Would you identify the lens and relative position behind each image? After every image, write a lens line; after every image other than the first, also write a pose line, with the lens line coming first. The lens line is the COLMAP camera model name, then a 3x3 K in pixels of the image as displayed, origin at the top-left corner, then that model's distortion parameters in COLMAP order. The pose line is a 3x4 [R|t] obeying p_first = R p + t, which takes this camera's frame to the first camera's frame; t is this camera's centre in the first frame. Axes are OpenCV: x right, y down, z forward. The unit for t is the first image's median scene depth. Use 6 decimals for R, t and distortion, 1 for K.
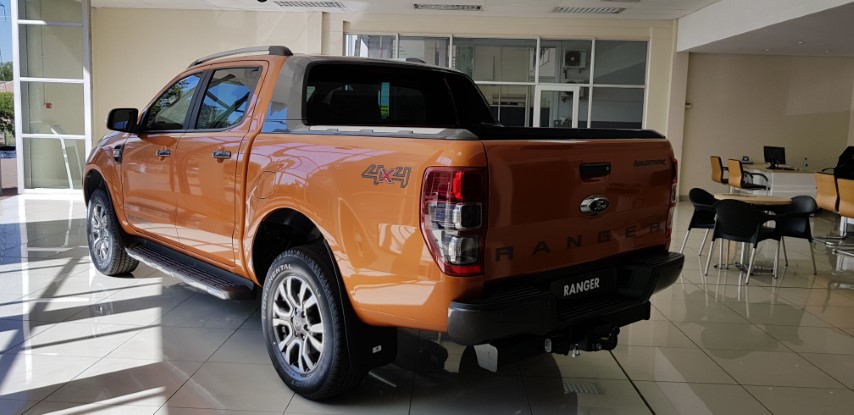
lens RADIAL K [[689.2, 0, 437.3], [0, 689.2, 182.9], [0, 0, 1]] dist [0.010617, 0.010197]
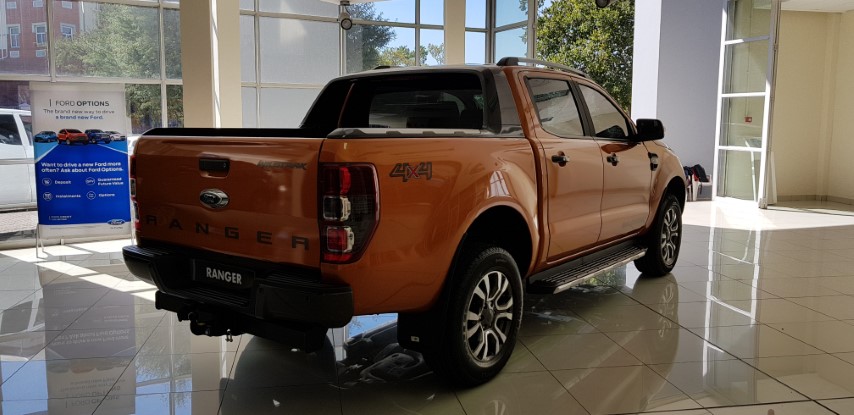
lens RADIAL K [[689.2, 0, 425.8], [0, 689.2, 206.4], [0, 0, 1]] dist [0.010617, 0.010197]
pose [[0.211346, 0.101578, -0.972119, 0.537290], [-0.097249, 0.991835, 0.082496, -0.029392], [0.972561, 0.077102, 0.219499, 0.444693]]
